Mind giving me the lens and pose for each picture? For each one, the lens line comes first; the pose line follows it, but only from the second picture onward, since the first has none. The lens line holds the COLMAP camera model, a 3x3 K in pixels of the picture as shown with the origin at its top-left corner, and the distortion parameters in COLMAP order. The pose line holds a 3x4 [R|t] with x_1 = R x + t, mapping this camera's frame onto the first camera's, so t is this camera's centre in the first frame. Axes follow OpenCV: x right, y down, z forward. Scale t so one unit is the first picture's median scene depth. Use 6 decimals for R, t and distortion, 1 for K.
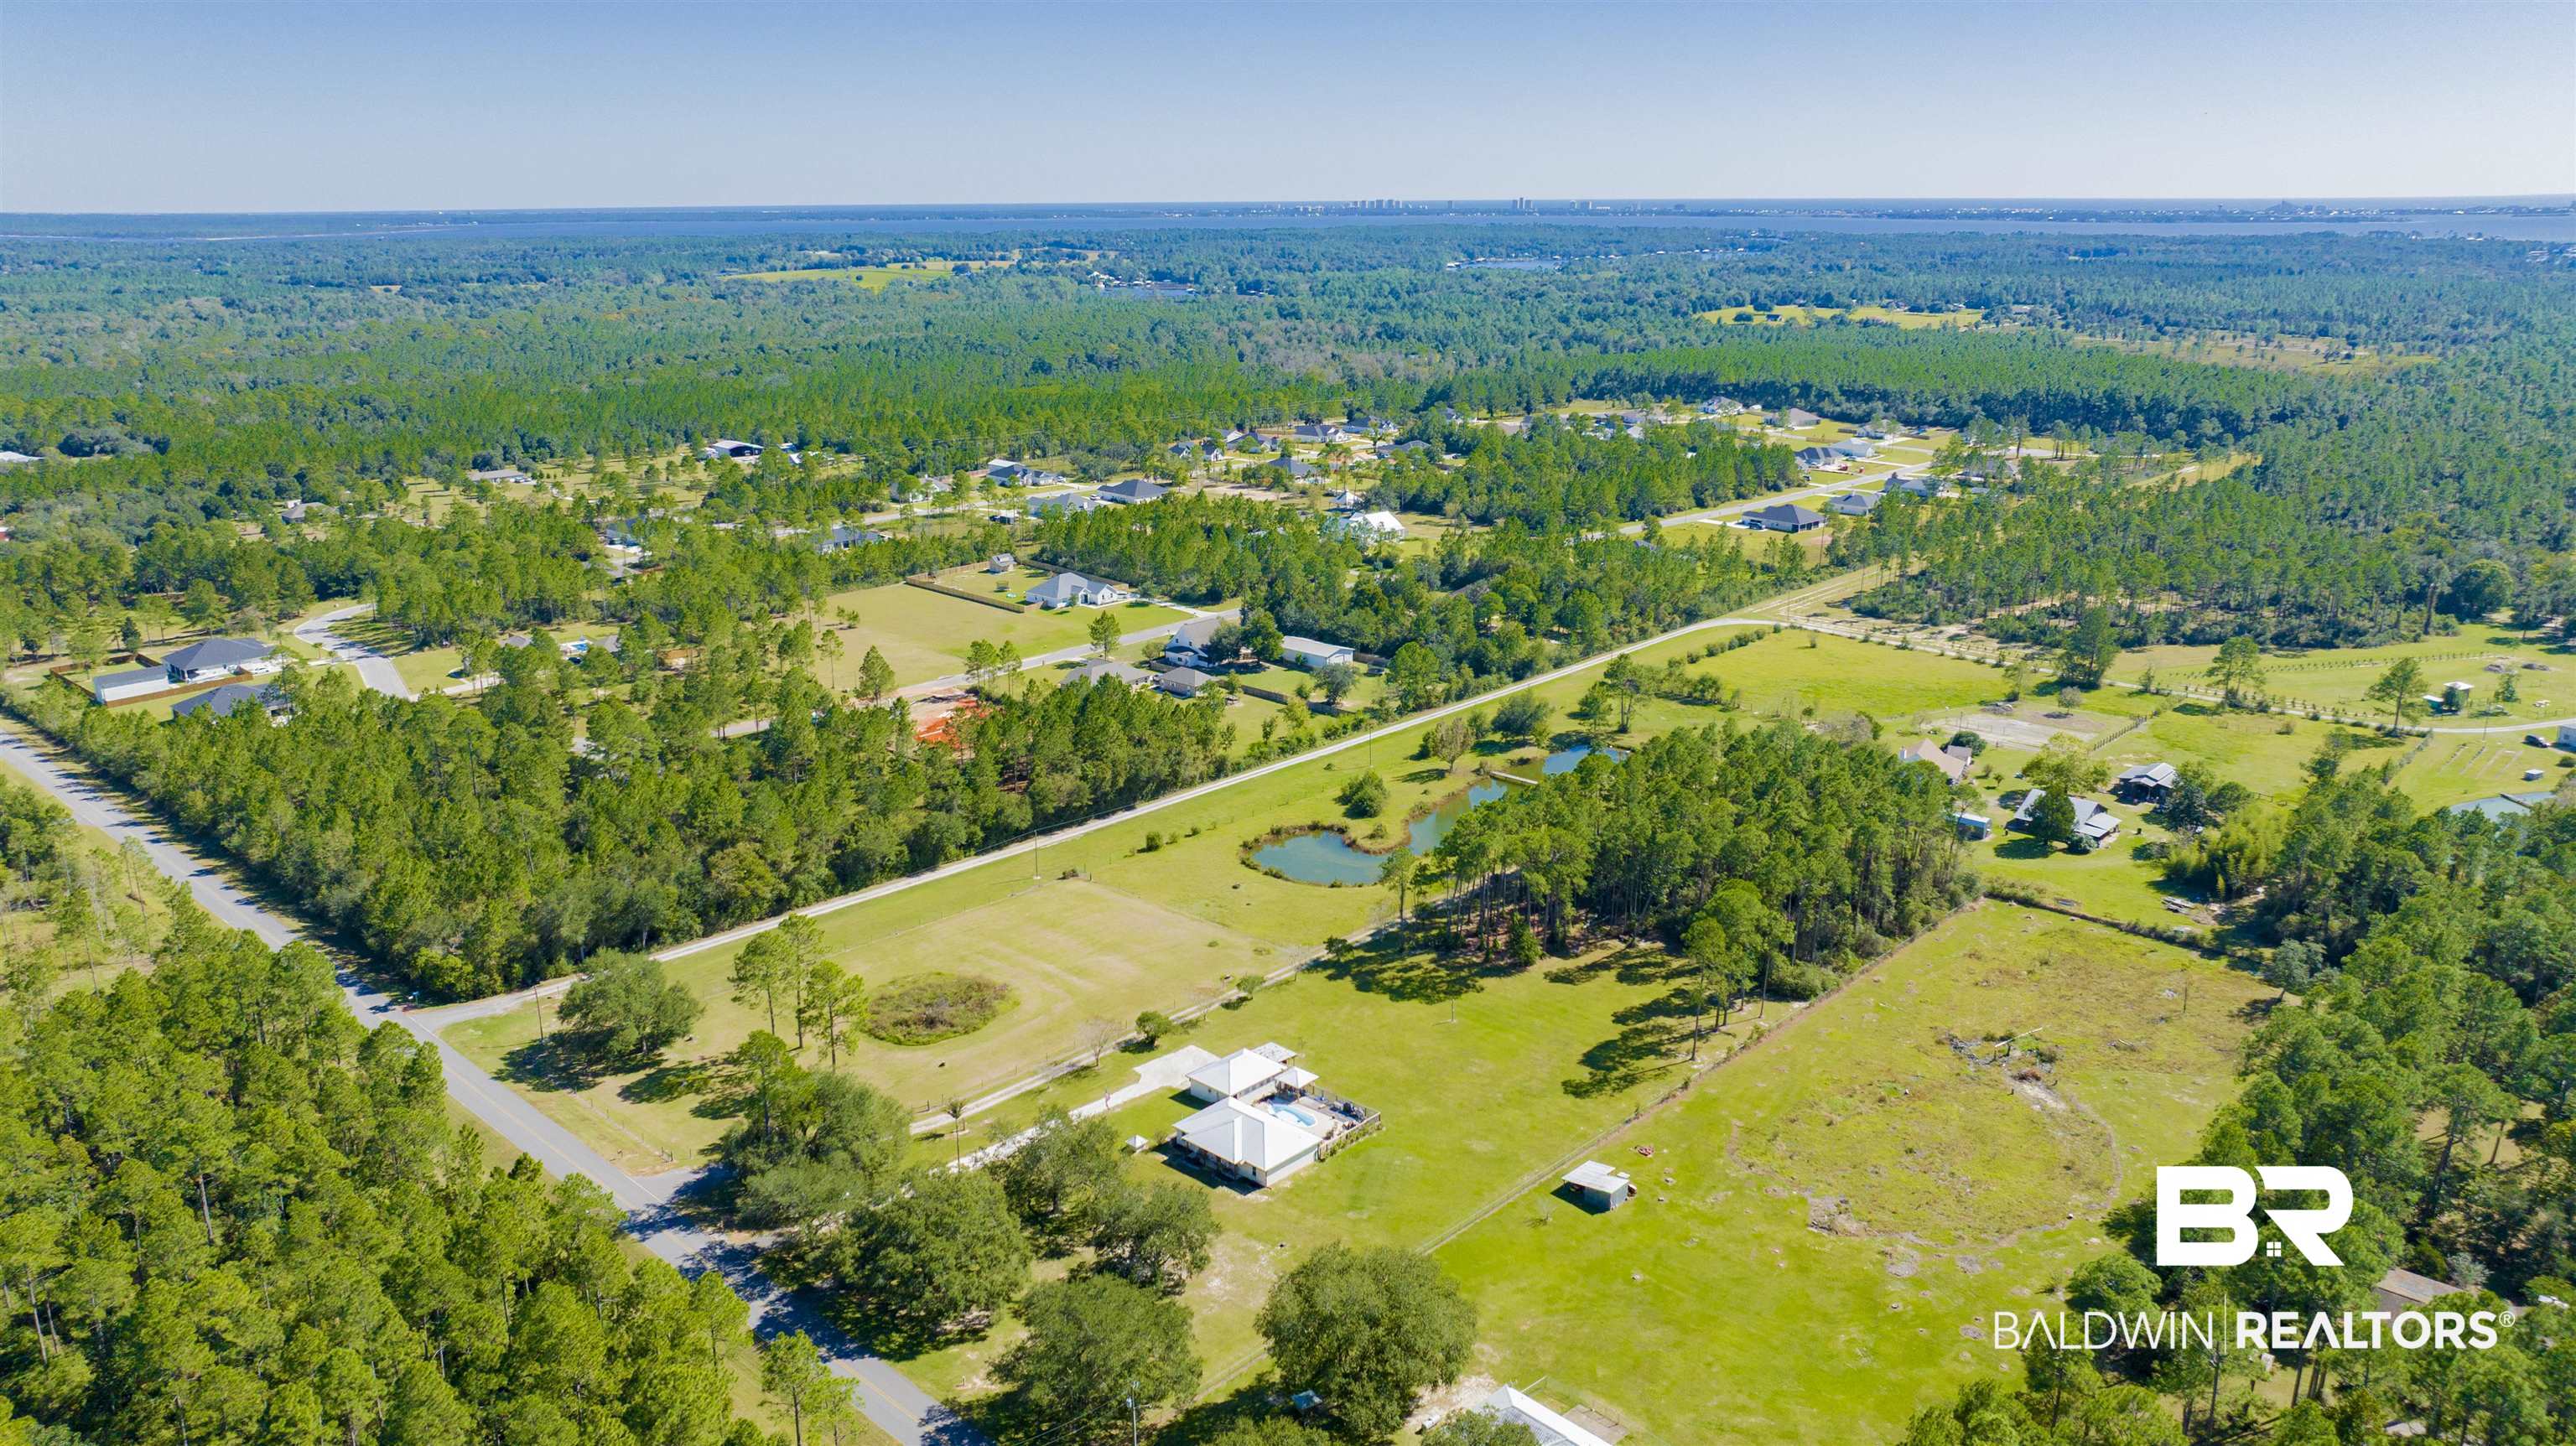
lens RADIAL K [[1827.4, 0, 1299.1], [0, 1827.4, 704.7], [0, 0, 1]] dist [-0.015116, -0.010660]
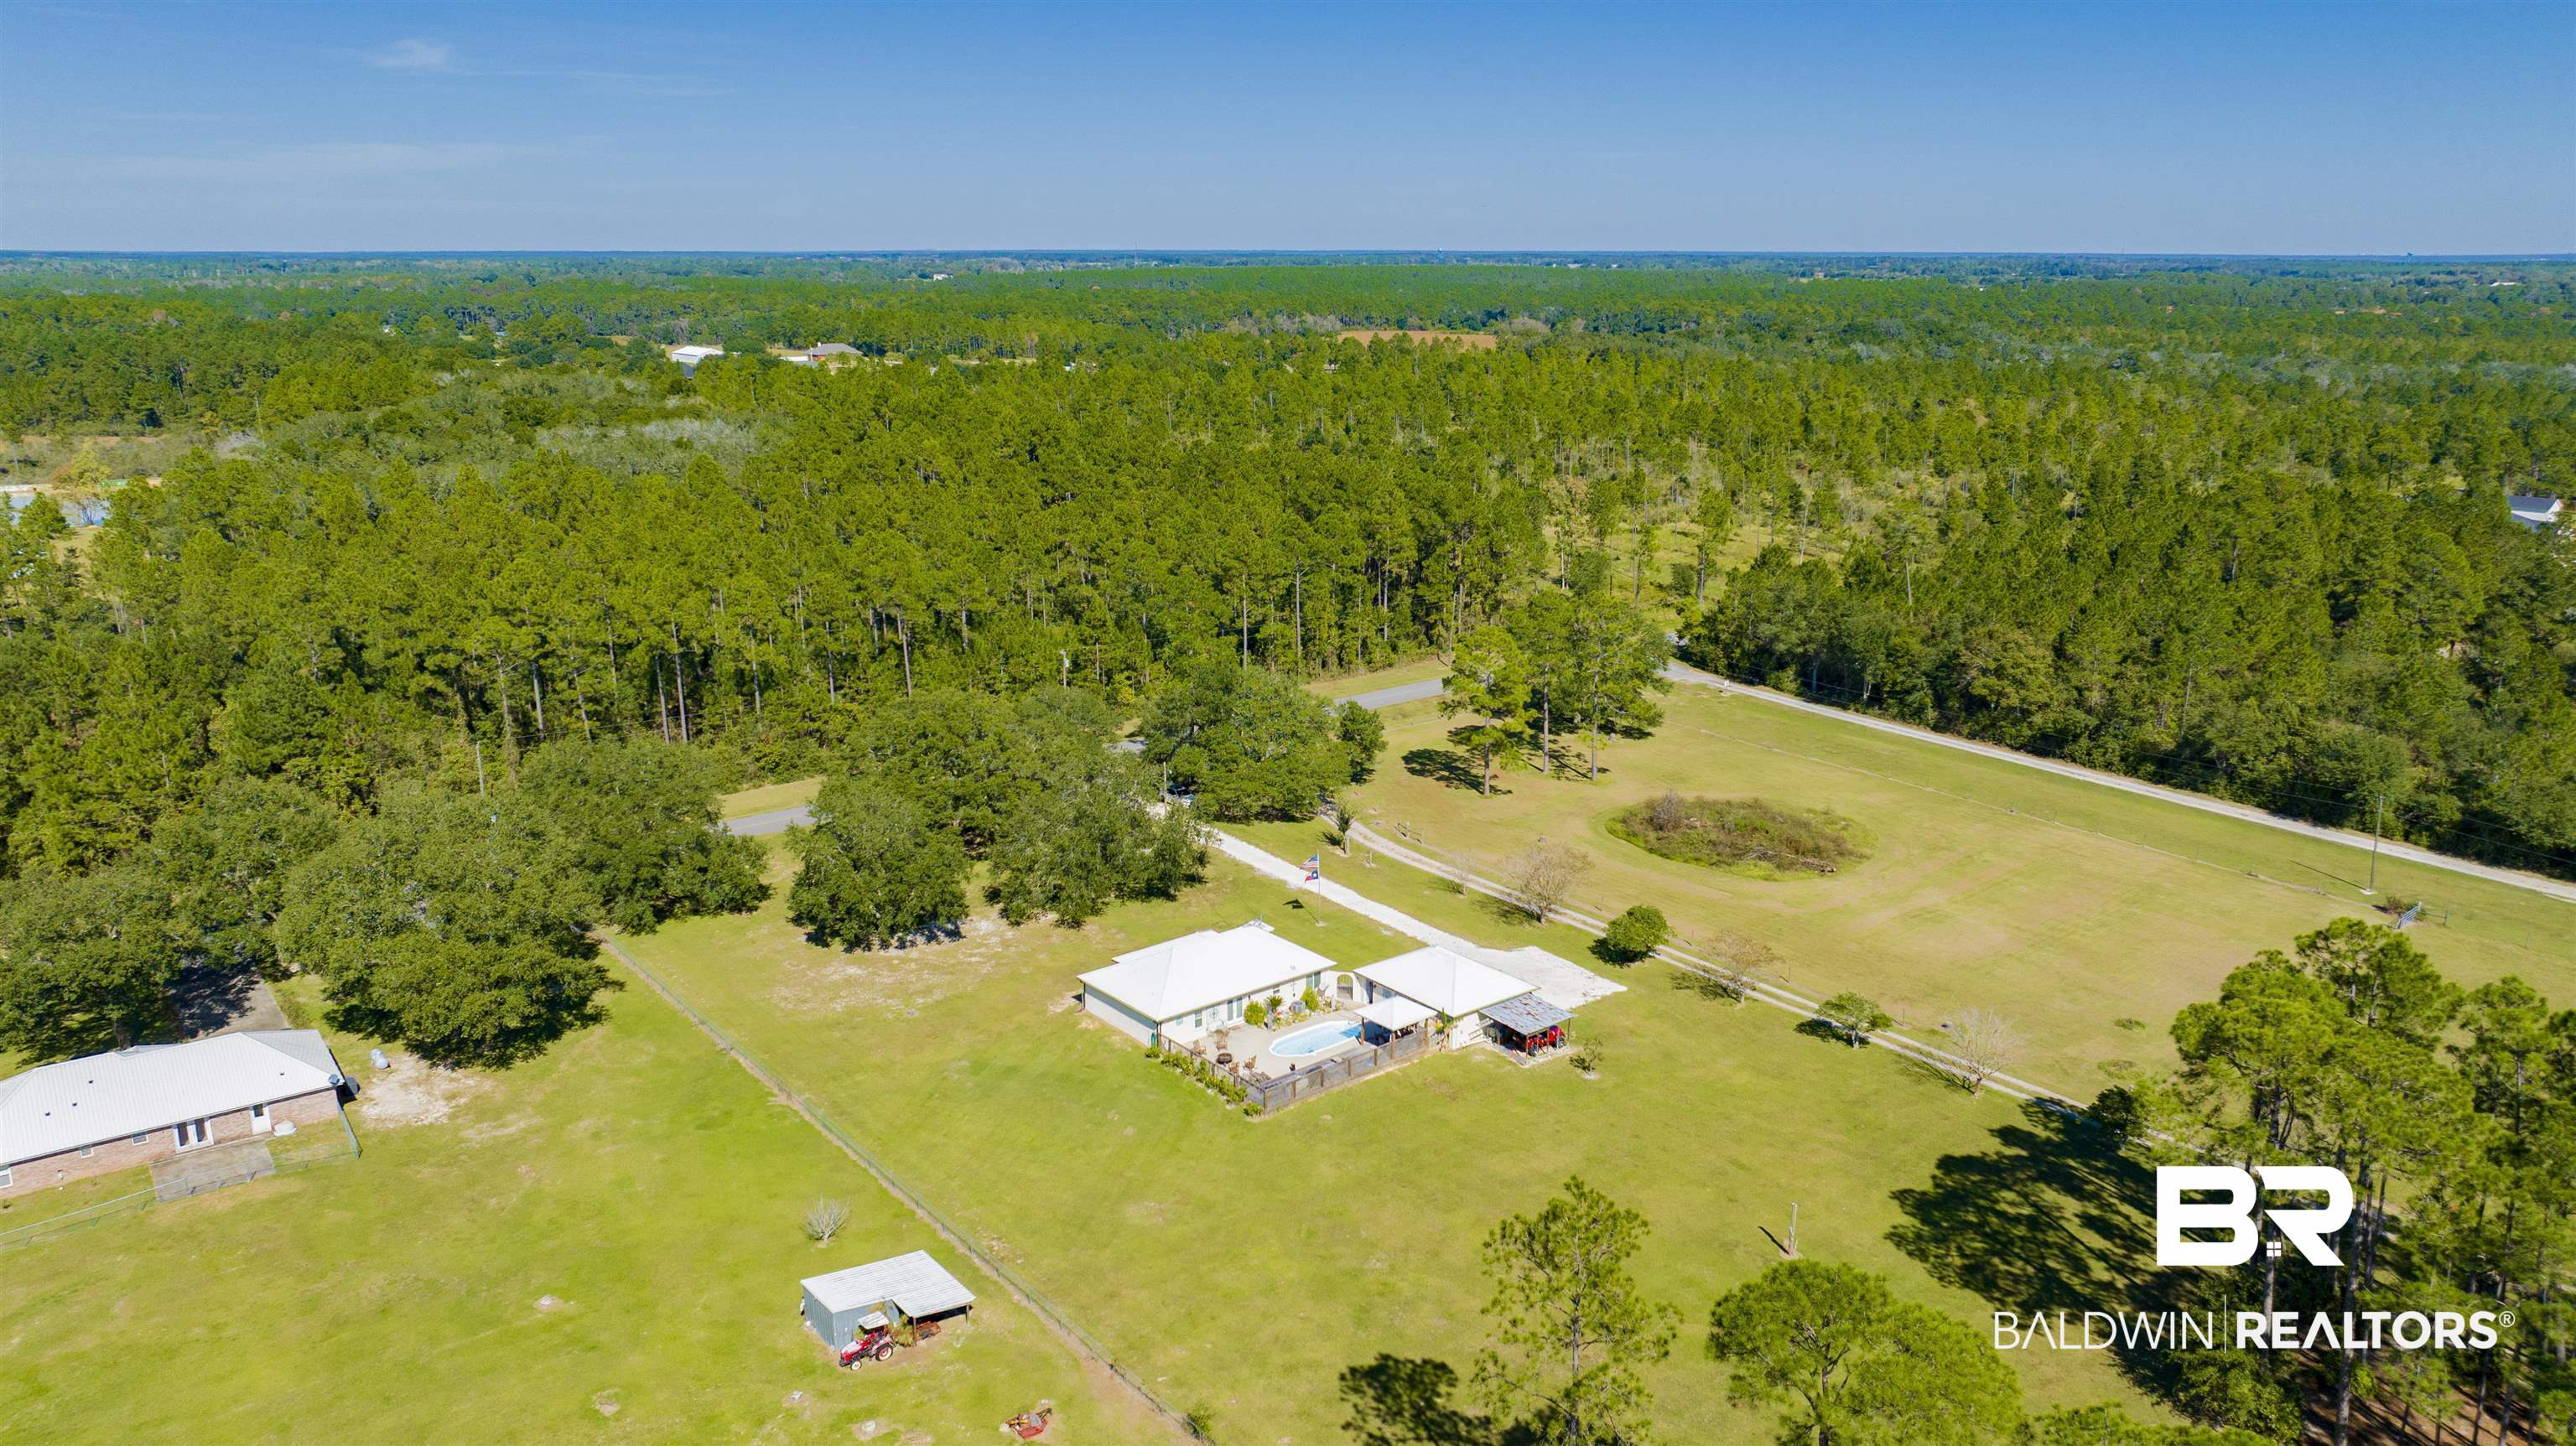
lens RADIAL K [[1827.4, 0, 1299.1], [0, 1827.4, 704.7], [0, 0, 1]] dist [-0.015116, -0.010660]
pose [[-0.128939, 0.246558, -0.960512, 0.434571], [-0.272456, 0.922514, 0.273379, -0.011702], [0.953490, 0.296947, -0.051771, 0.872977]]
